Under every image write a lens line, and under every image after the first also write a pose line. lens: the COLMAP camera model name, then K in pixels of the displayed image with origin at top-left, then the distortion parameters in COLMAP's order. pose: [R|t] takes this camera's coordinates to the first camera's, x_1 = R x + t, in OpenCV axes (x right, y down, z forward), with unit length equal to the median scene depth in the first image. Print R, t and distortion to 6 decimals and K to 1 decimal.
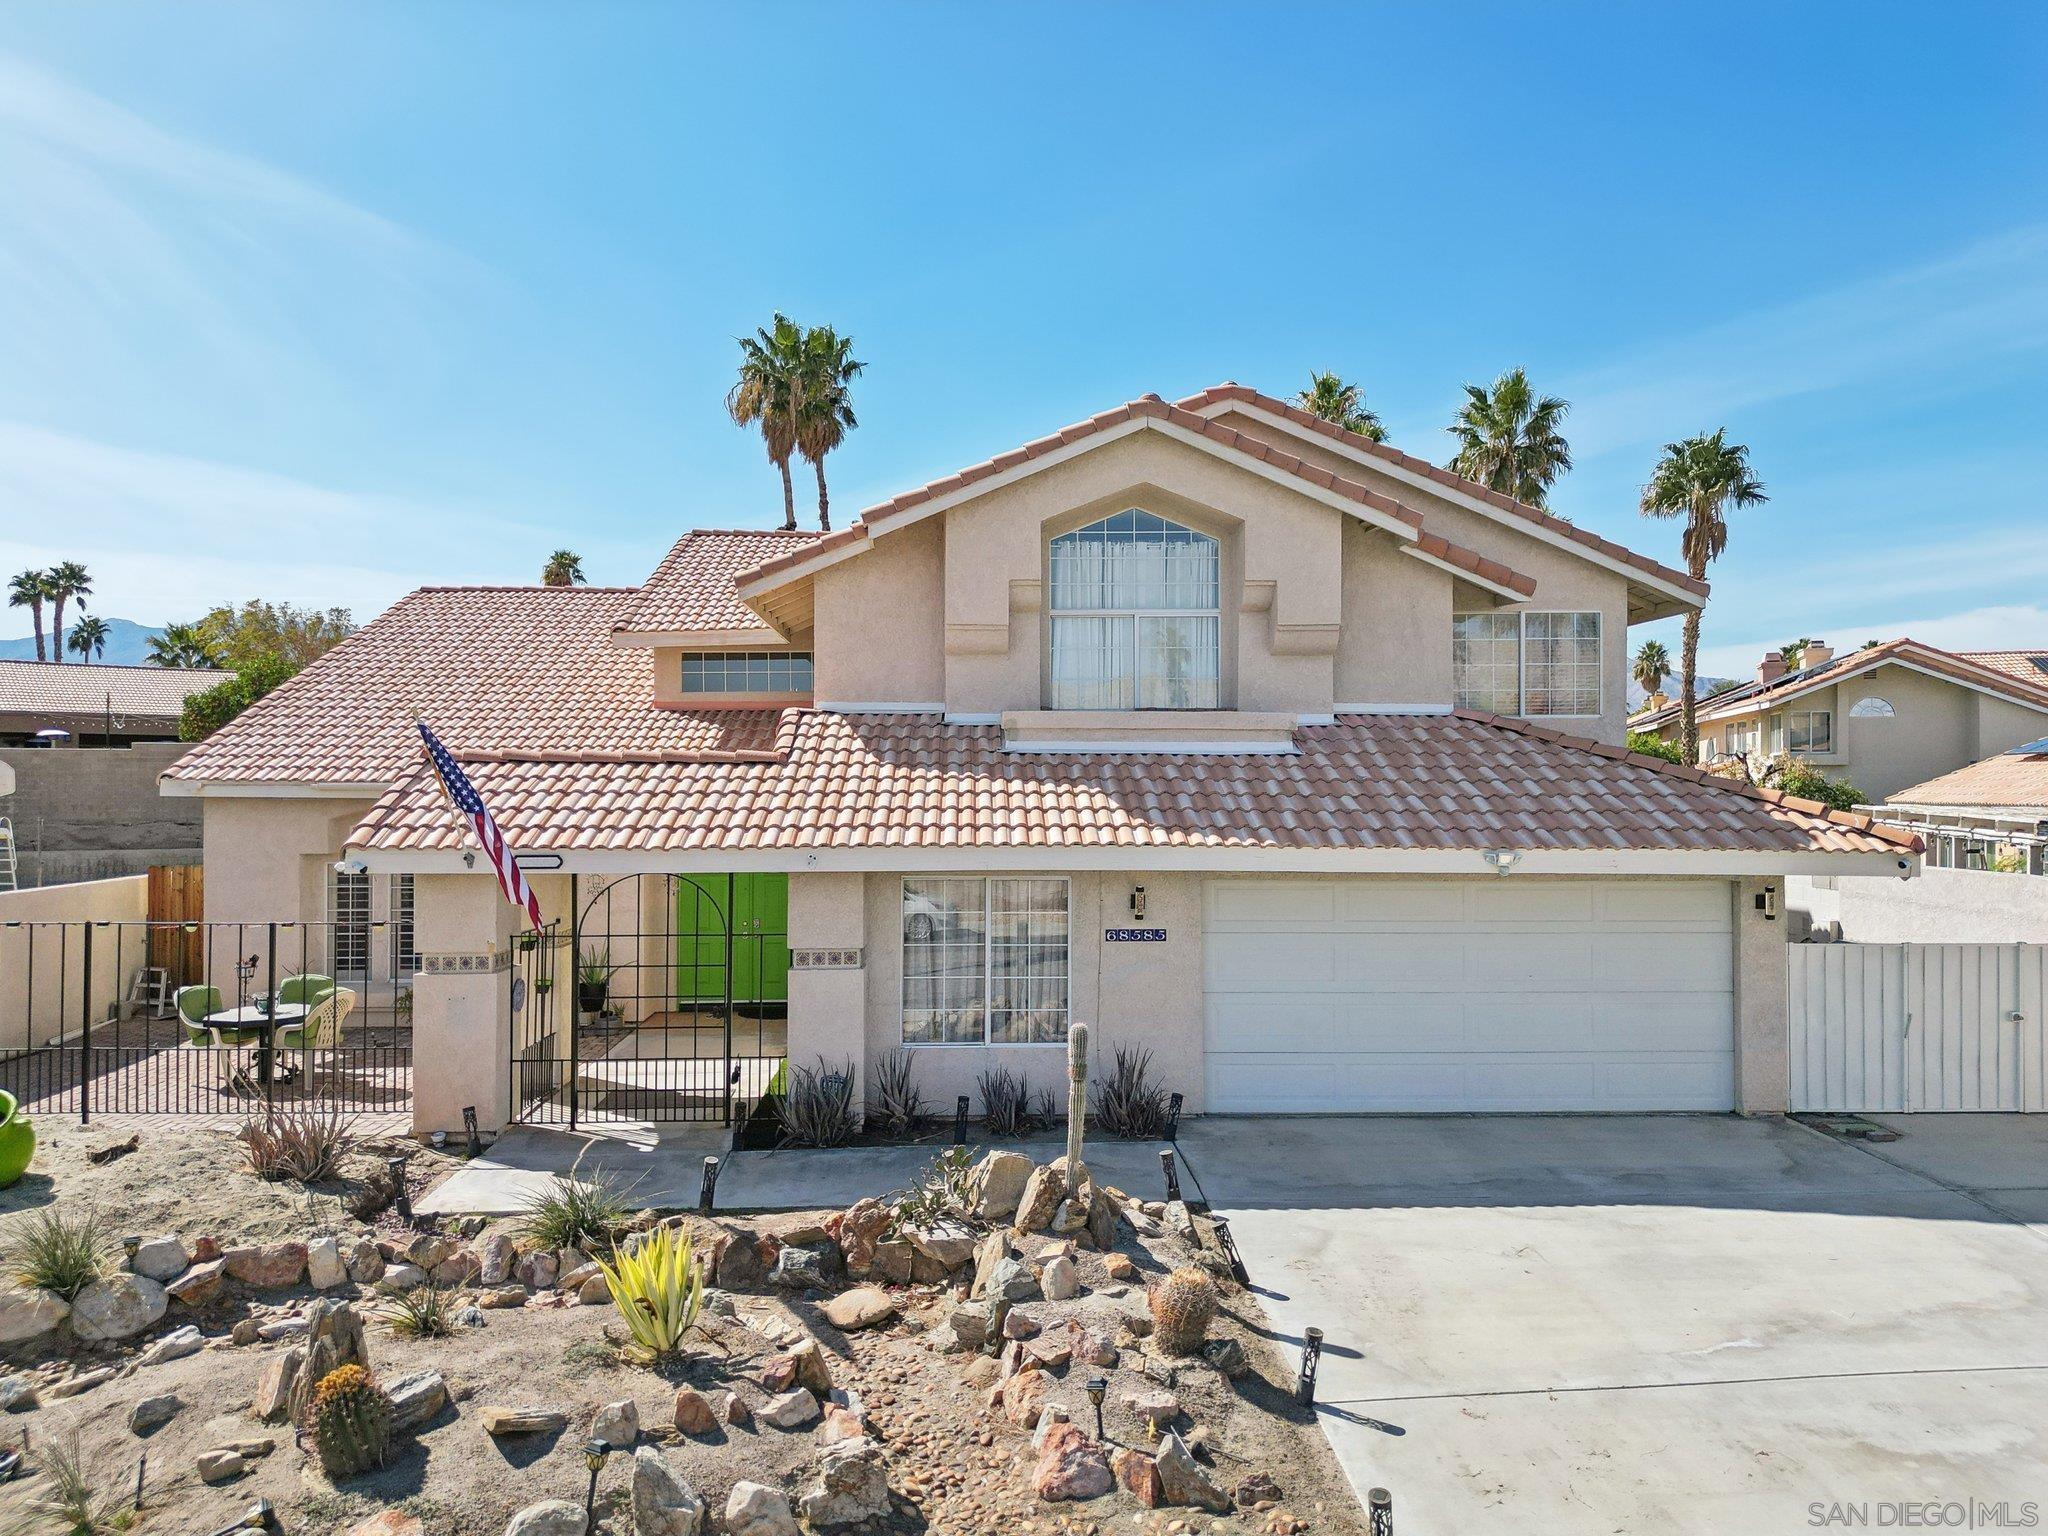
lens RADIAL K [[1434.6, 0, 1035.2], [0, 1434.6, 800.8], [0, 0, 1]] dist [0.067262, -0.068499]
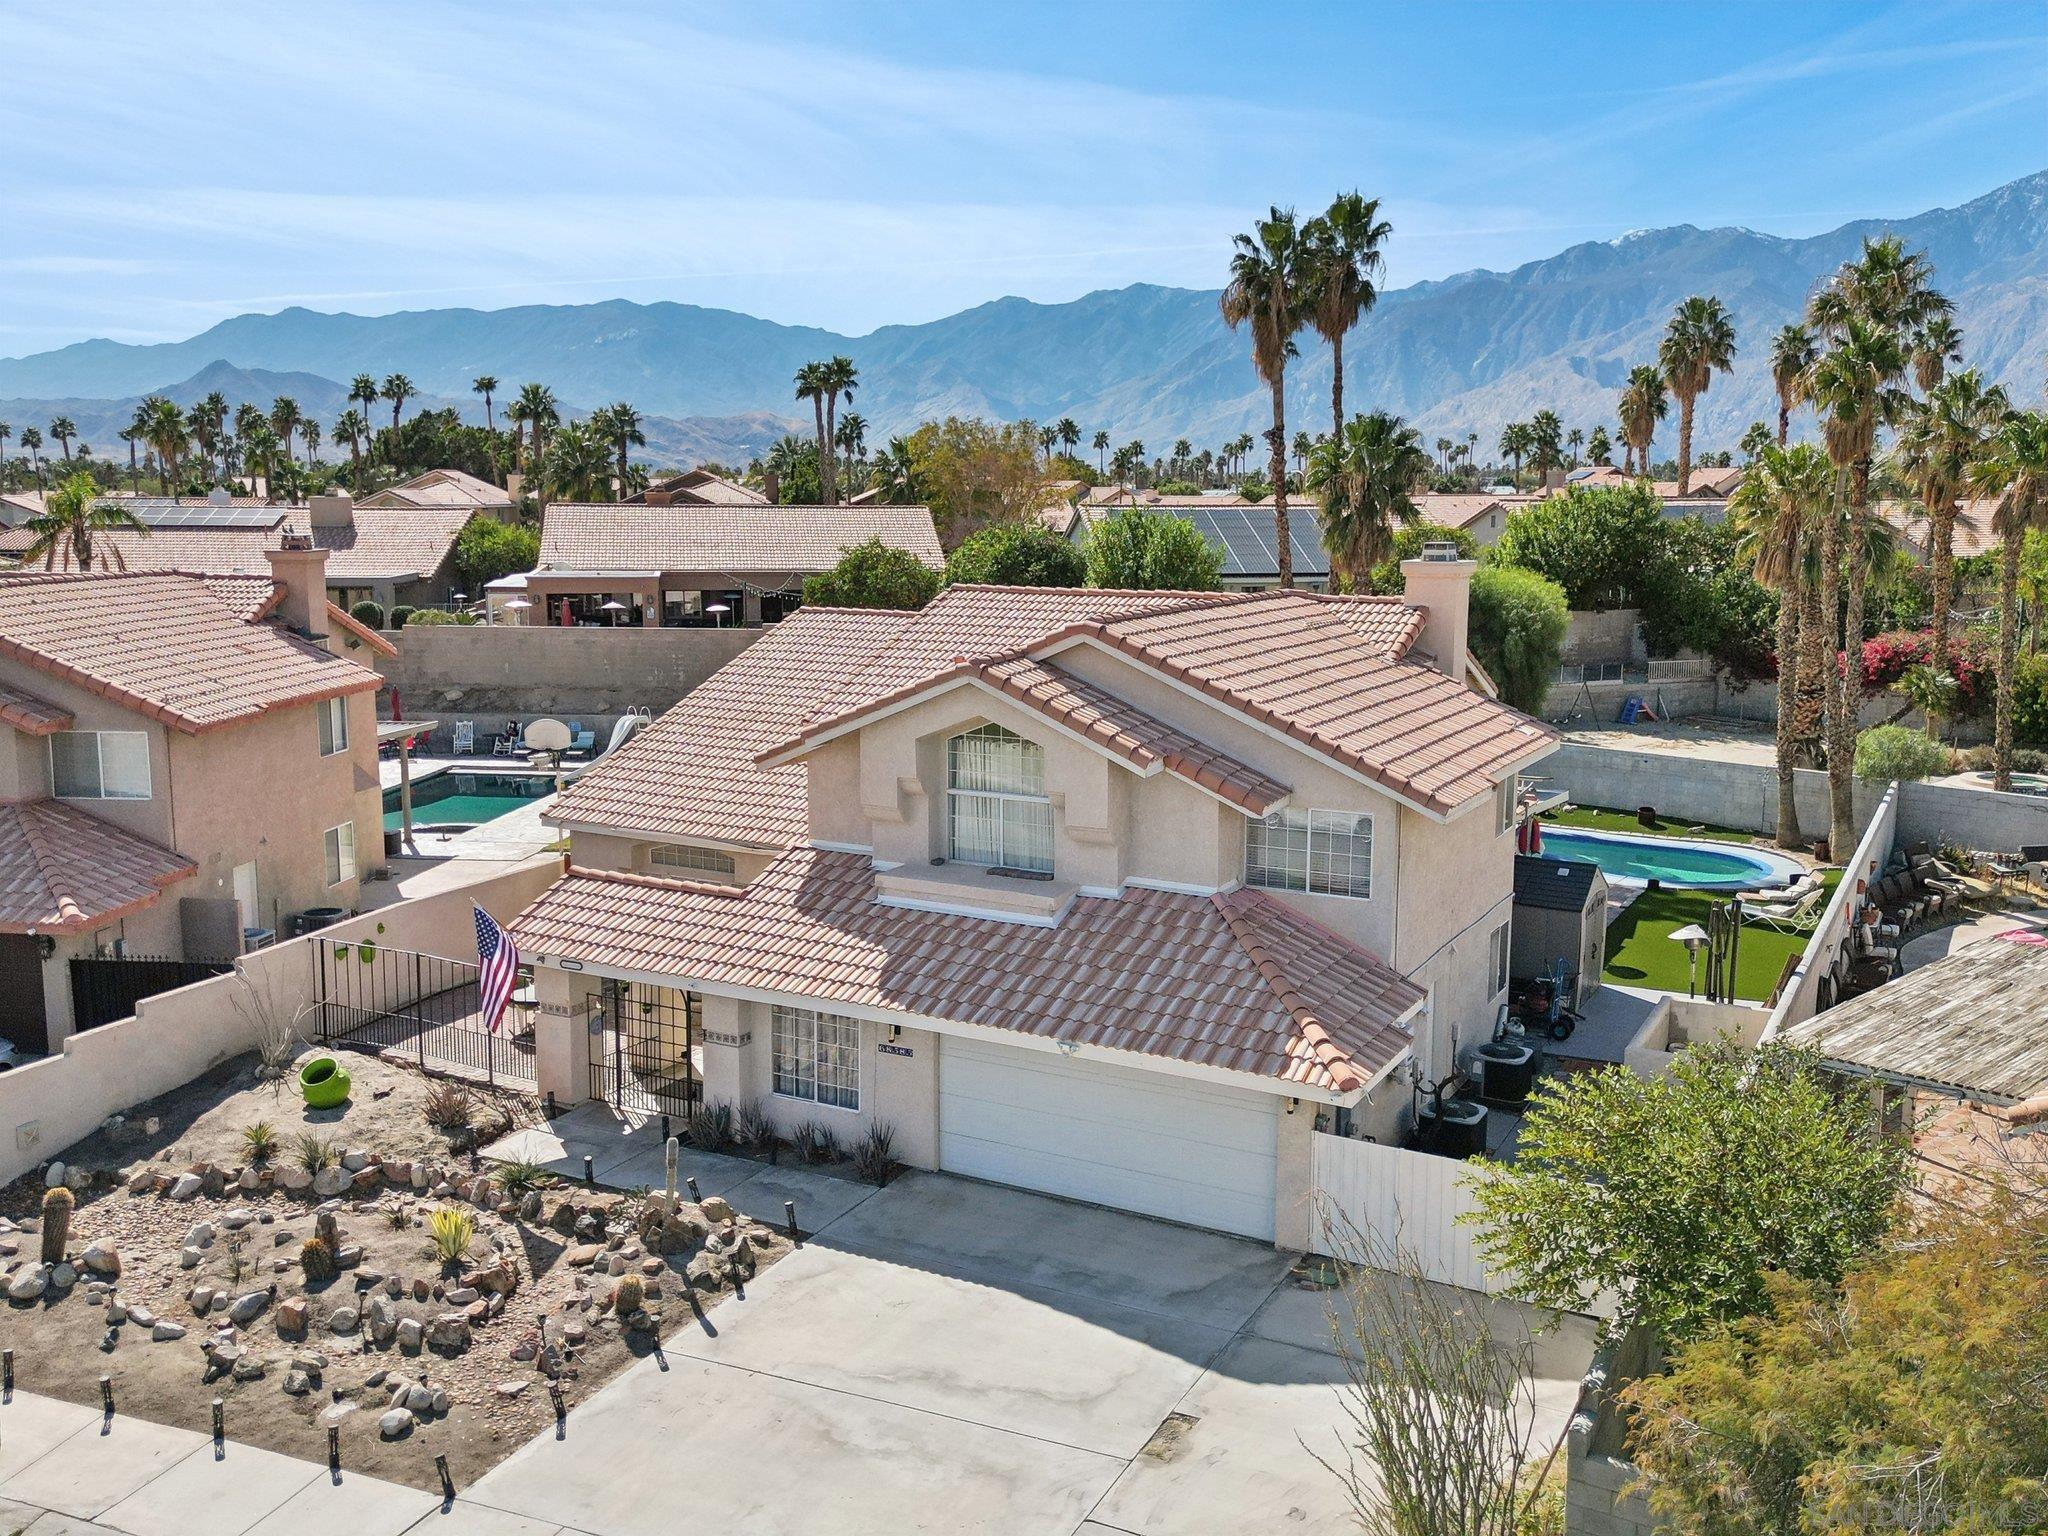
lens RADIAL K [[1749.5, 0, 1013.1], [0, 1749.5, 818.2], [0, 0, 1]] dist [0.037864, -0.005692]
pose [[0.859368, 0.094236, -0.502599, 1.291999], [-0.012669, 0.986494, 0.163304, -0.538724], [0.511200, -0.133971, 0.848956, -0.561808]]
